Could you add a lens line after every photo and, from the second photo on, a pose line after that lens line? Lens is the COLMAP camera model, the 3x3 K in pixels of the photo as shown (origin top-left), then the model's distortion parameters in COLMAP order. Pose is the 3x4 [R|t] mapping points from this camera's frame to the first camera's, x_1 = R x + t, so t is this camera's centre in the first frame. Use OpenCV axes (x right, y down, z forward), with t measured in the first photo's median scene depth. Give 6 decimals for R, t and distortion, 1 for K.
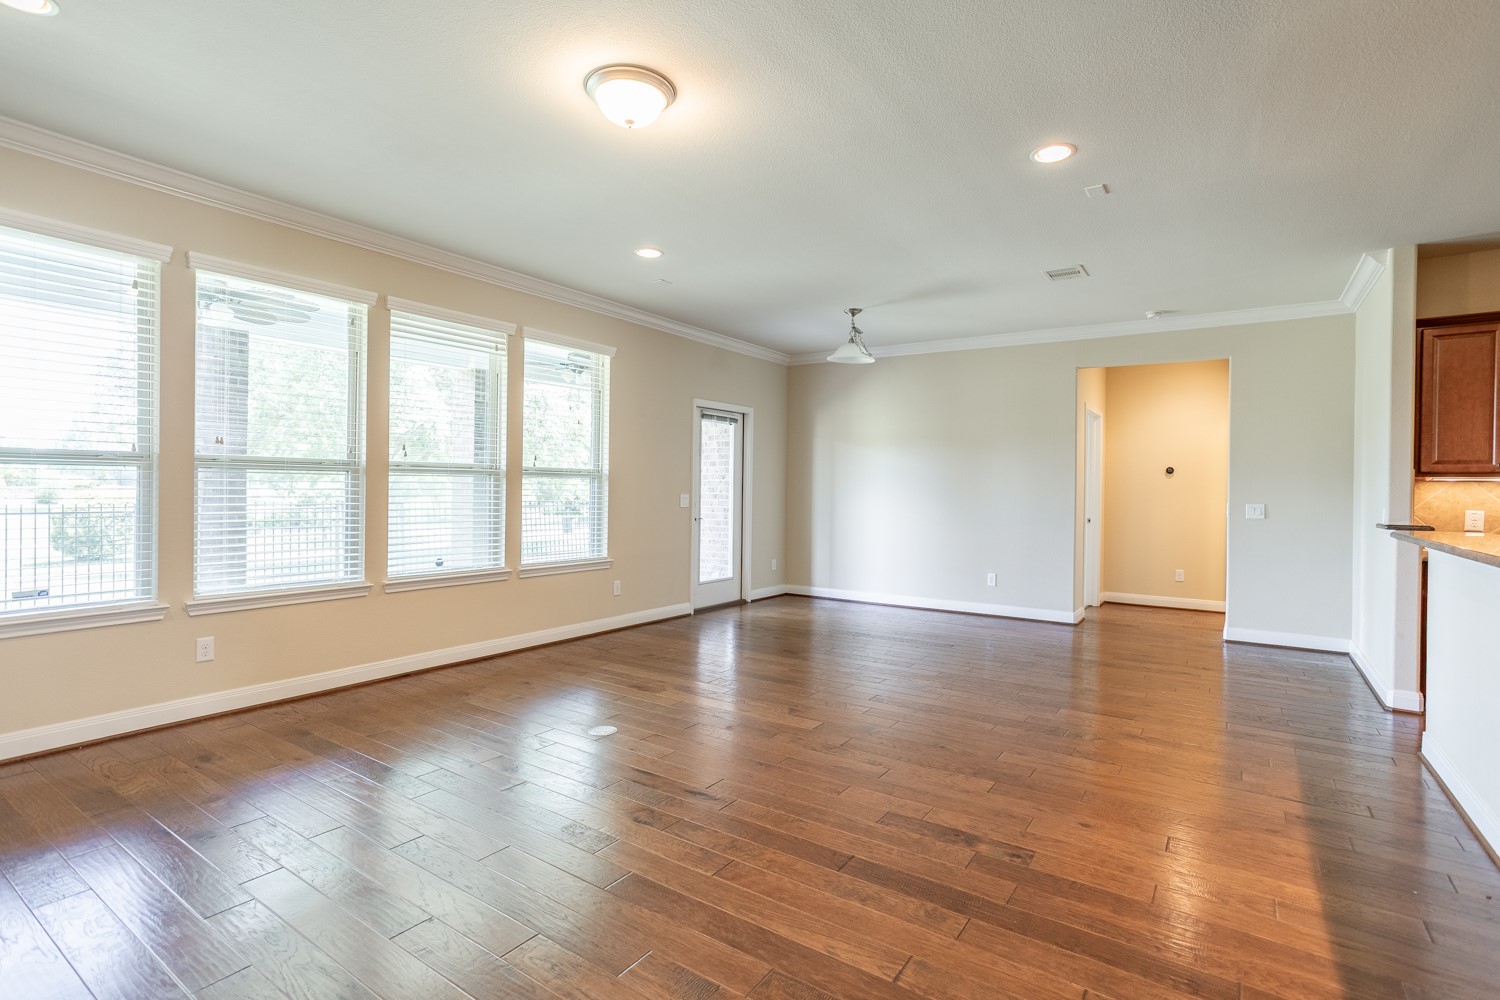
lens RADIAL K [[733.5, 0, 761.6], [0, 733.5, 490.1], [0, 0, 1]] dist [-0.006993, 0.006822]
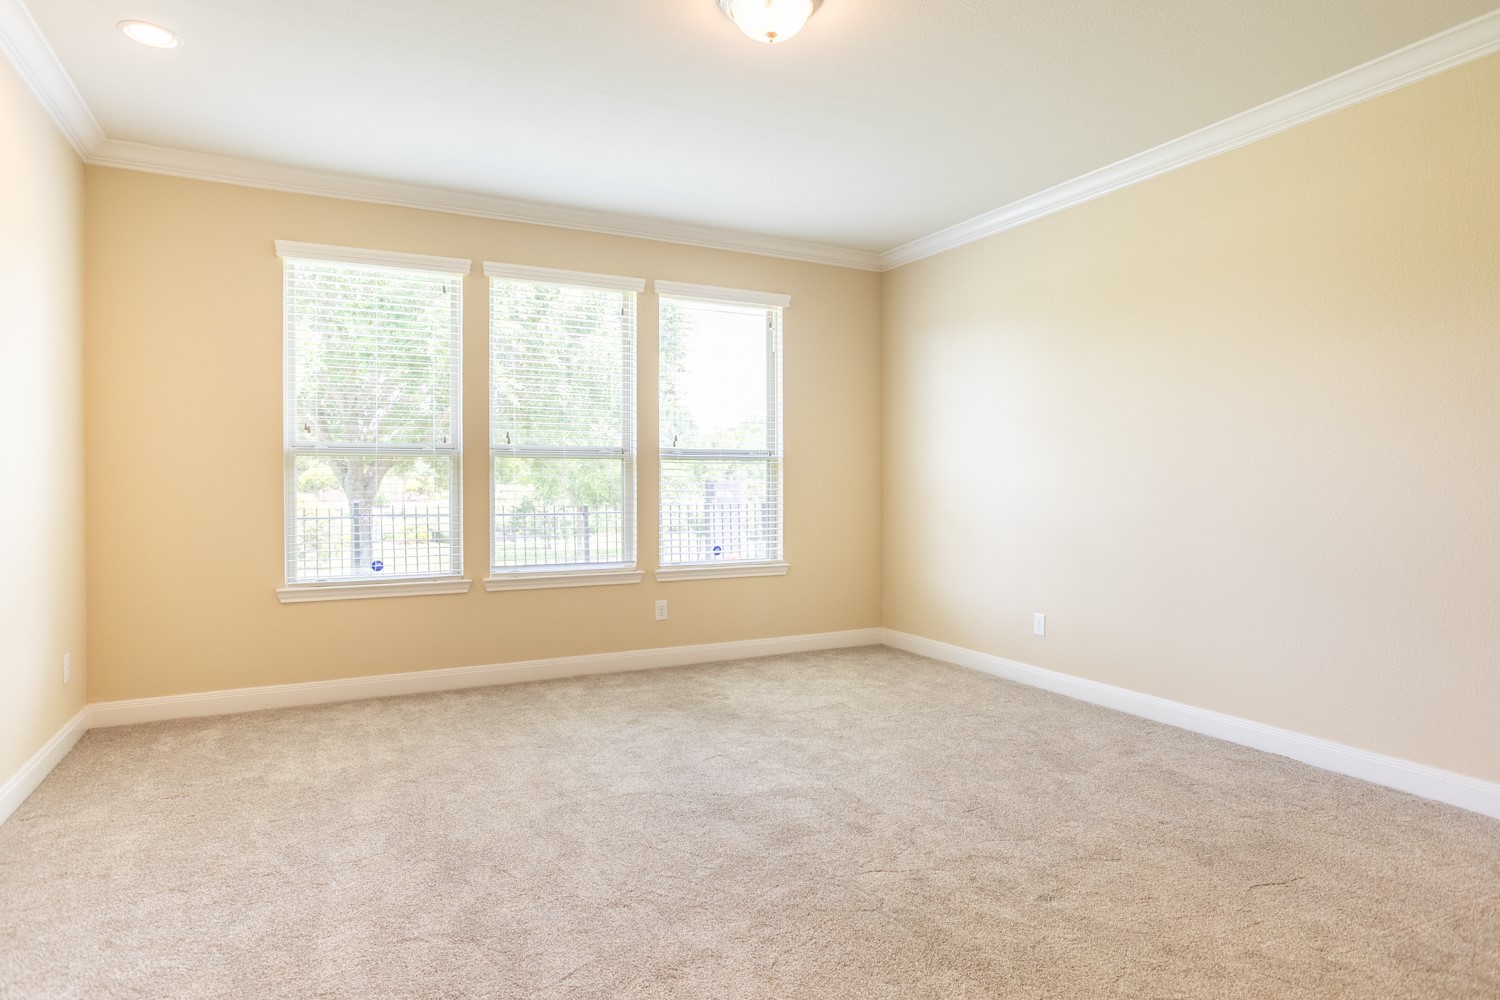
lens RADIAL K [[760.7, 0, 745.5], [0, 760.7, 471.9], [0, 0, 1]] dist [-0.001180, -0.000049]
pose [[0.852296, -0.004811, -0.523038, 0.187189], [0.001182, 0.999973, -0.007272, 0.000719], [0.523059, 0.005579, 0.852278, 0.276997]]
